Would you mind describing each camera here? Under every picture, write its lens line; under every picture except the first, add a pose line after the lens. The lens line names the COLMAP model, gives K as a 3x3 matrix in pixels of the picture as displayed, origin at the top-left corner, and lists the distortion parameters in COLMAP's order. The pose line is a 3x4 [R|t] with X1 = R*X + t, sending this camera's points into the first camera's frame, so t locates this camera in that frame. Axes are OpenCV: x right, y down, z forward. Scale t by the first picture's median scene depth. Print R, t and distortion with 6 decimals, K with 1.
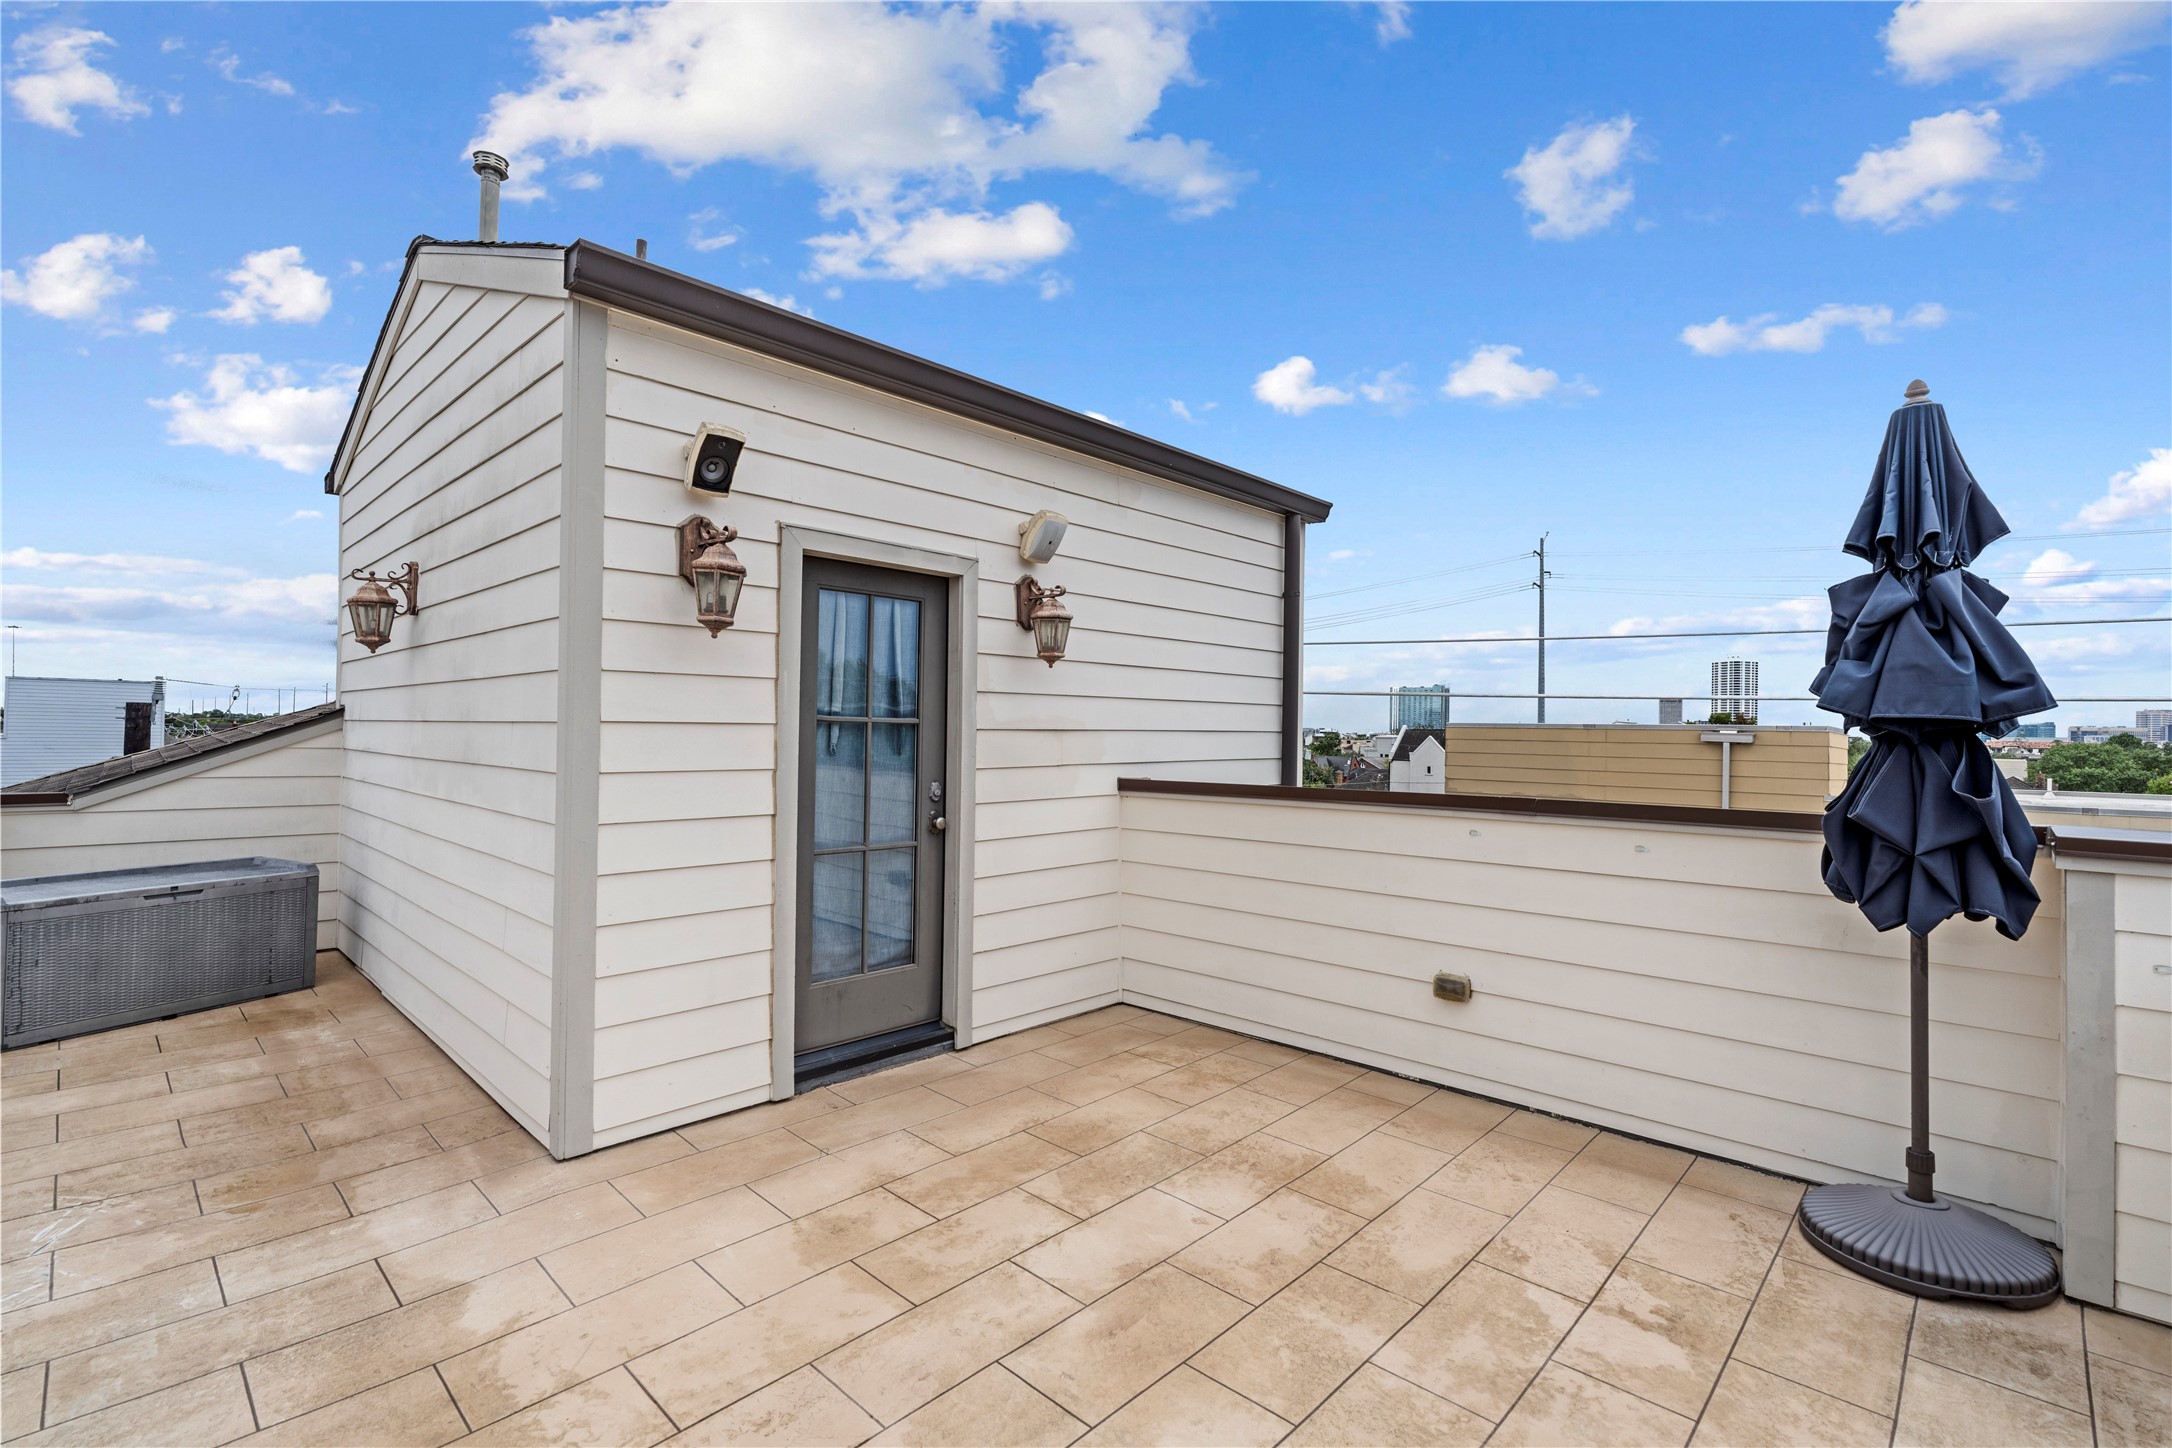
lens RADIAL K [[993.0, 0, 1086.5], [0, 993.0, 721.4], [0, 0, 1]] dist [-0.009715, 0.004671]
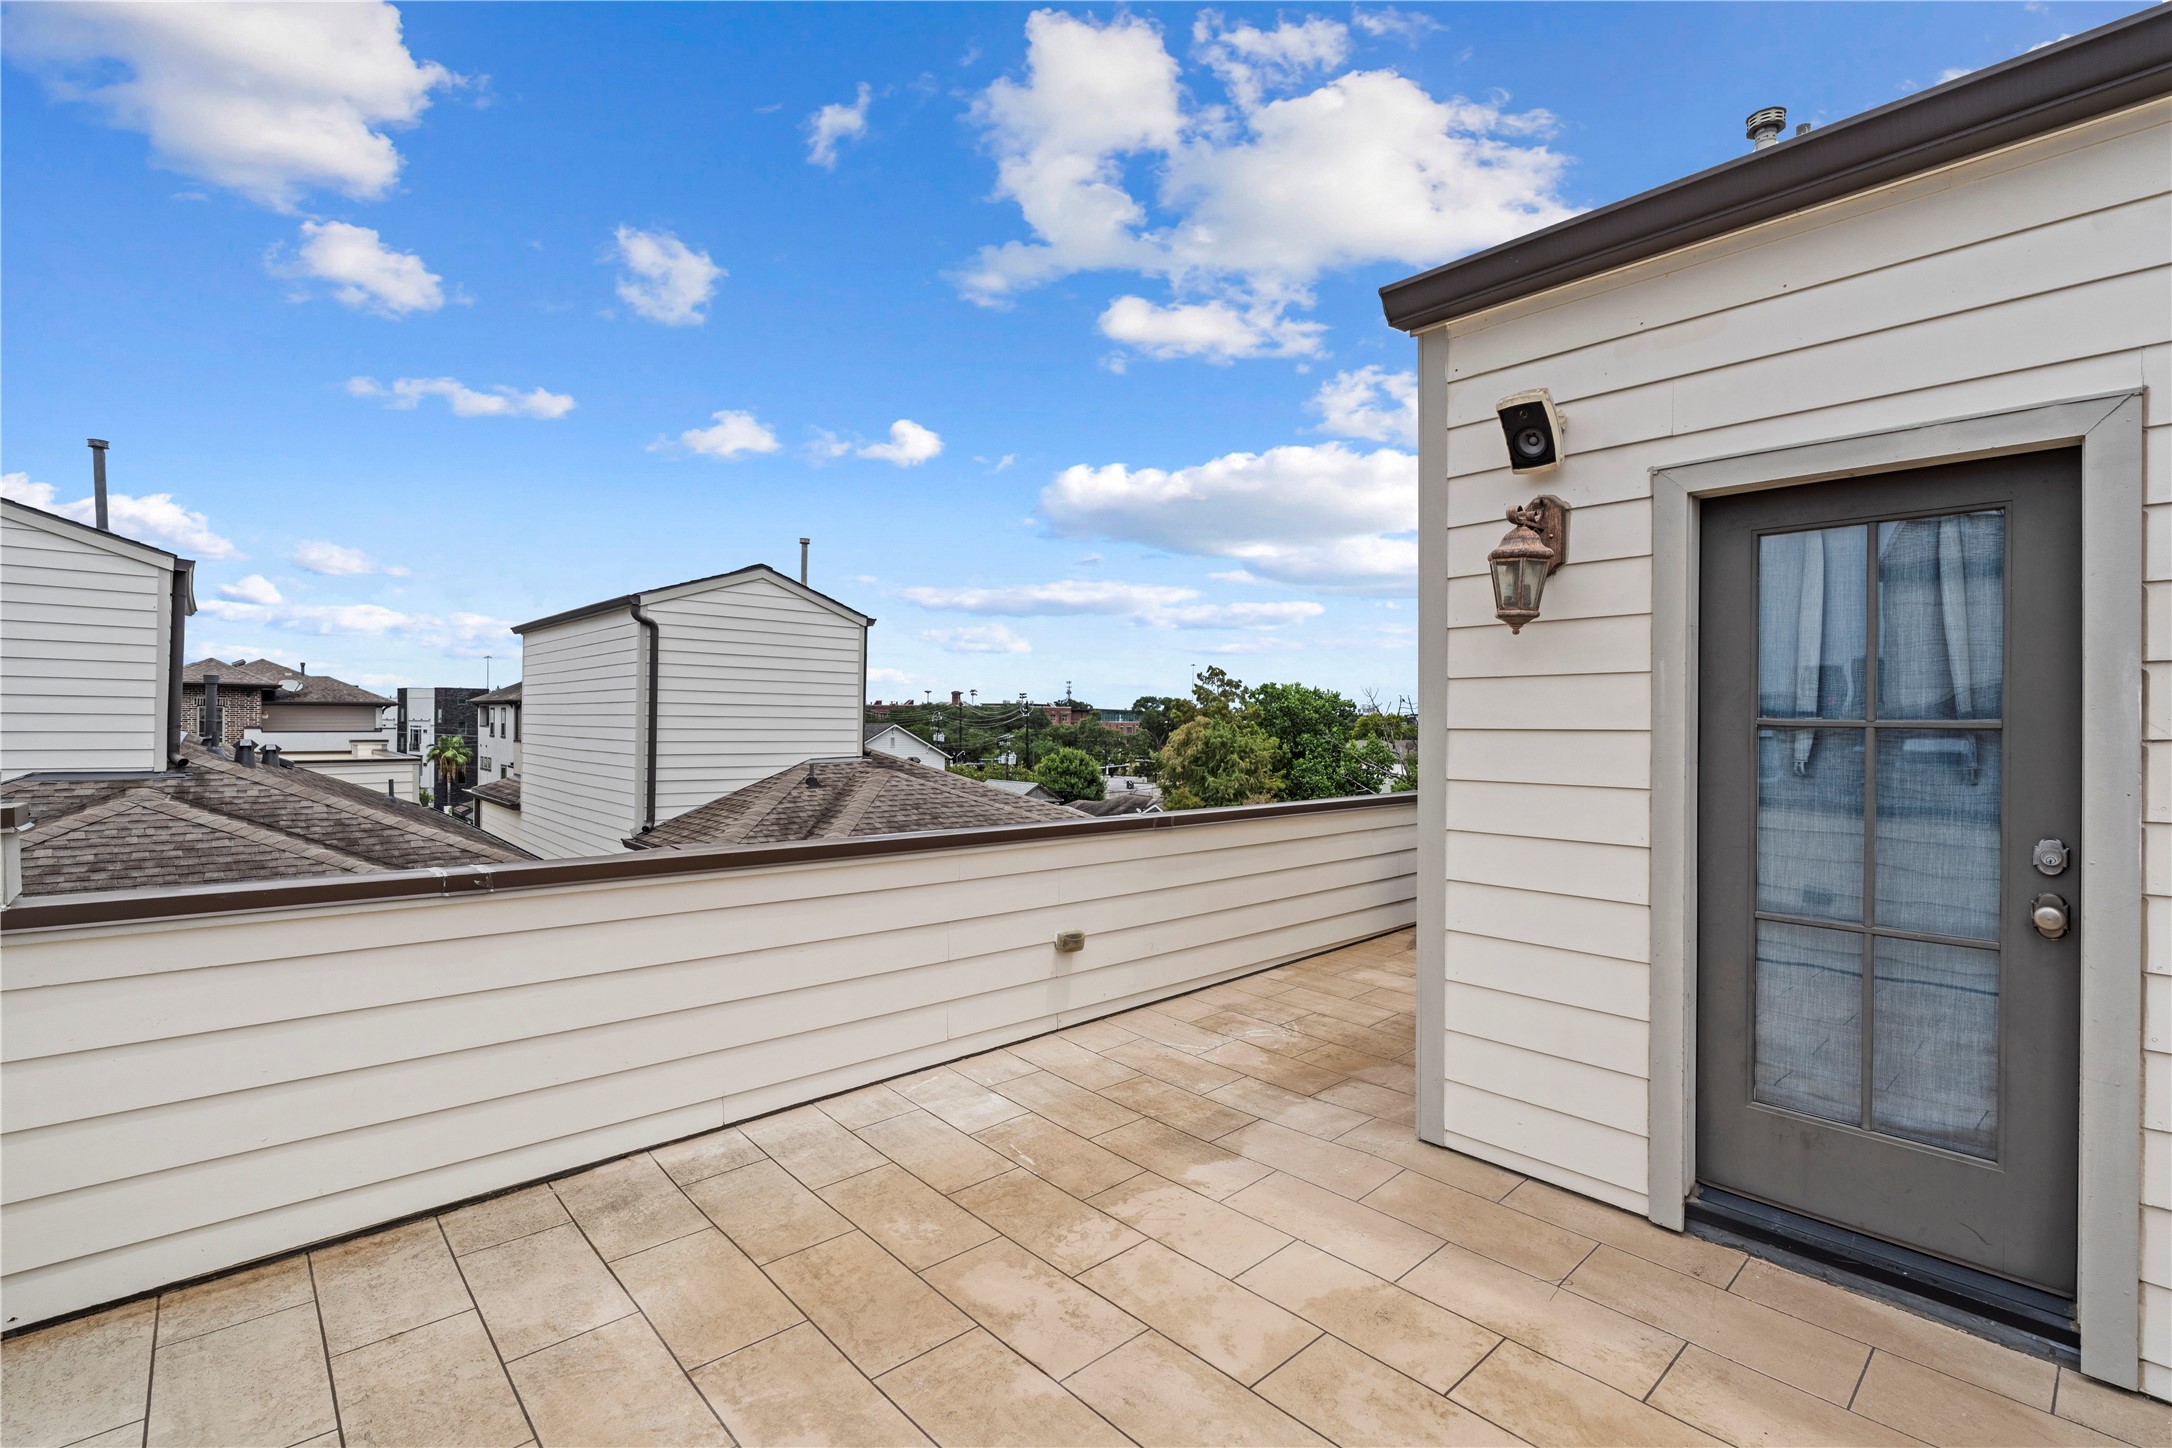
lens RADIAL K [[993.0, 0, 1093.7], [0, 993.0, 718.9], [0, 0, 1]] dist [-0.009715, 0.004671]
pose [[-0.083464, -0.015563, -0.996389, 0.561177], [0.000187, 0.999878, -0.015633, 0.006010], [0.996511, -0.001491, -0.083451, 0.721971]]
